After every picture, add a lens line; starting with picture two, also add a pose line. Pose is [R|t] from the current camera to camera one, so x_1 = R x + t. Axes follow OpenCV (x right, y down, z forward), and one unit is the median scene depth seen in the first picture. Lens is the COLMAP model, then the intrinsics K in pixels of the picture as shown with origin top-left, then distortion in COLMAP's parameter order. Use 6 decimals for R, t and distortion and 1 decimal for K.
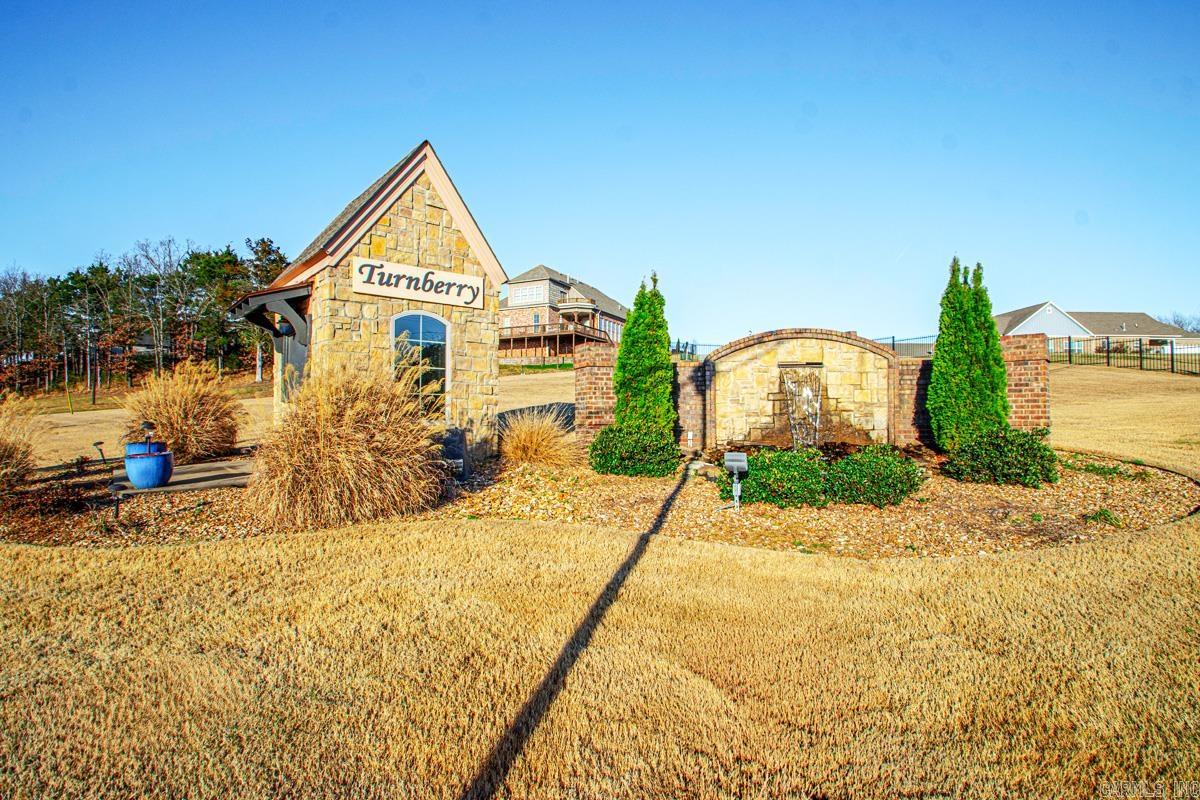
lens RADIAL K [[646.4, 0, 648.0], [0, 646.4, 405.7], [0, 0, 1]] dist [-0.010981, -0.001026]
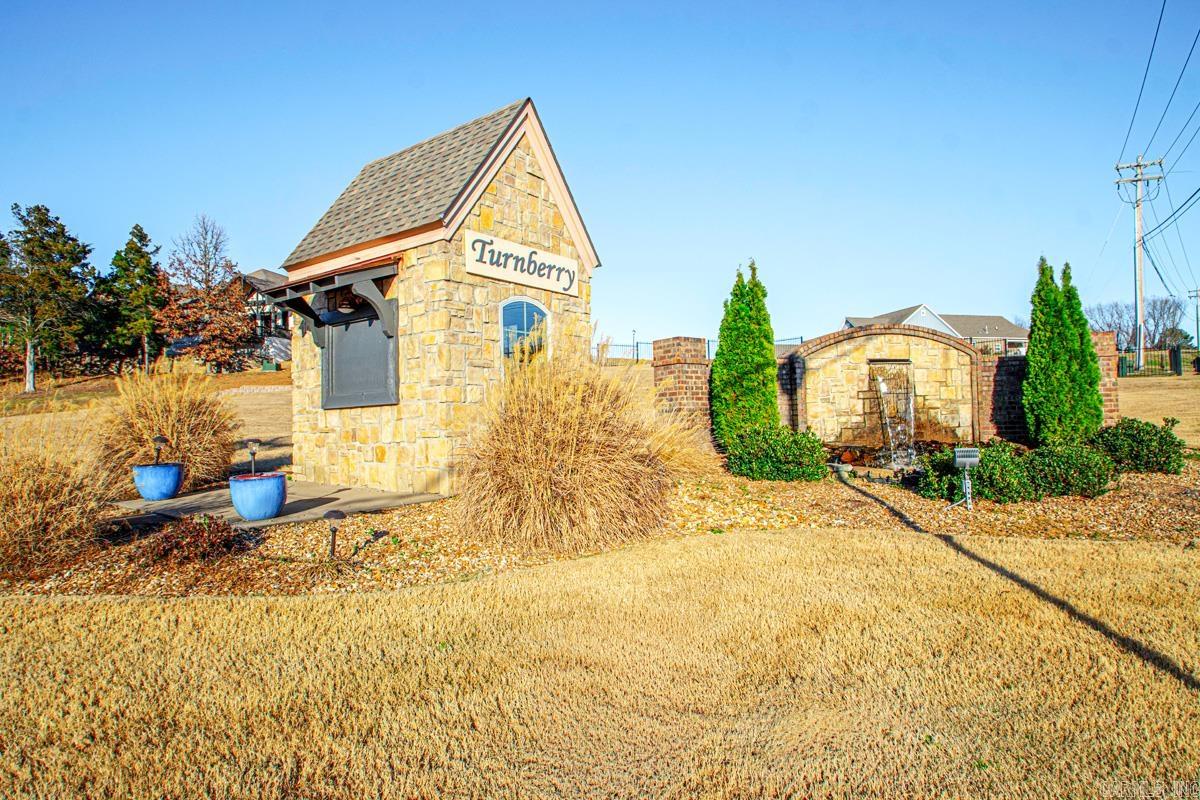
lens RADIAL K [[725.7, 0, 600.0], [0, 725.7, 400.0], [0, 0, 1]] dist [-0.024590, 0.000947]
pose [[0.971066, -0.013816, 0.238411, -0.451311], [0.019159, 0.999614, -0.020110, 0.007758], [-0.238041, 0.024096, 0.970956, 0.056461]]
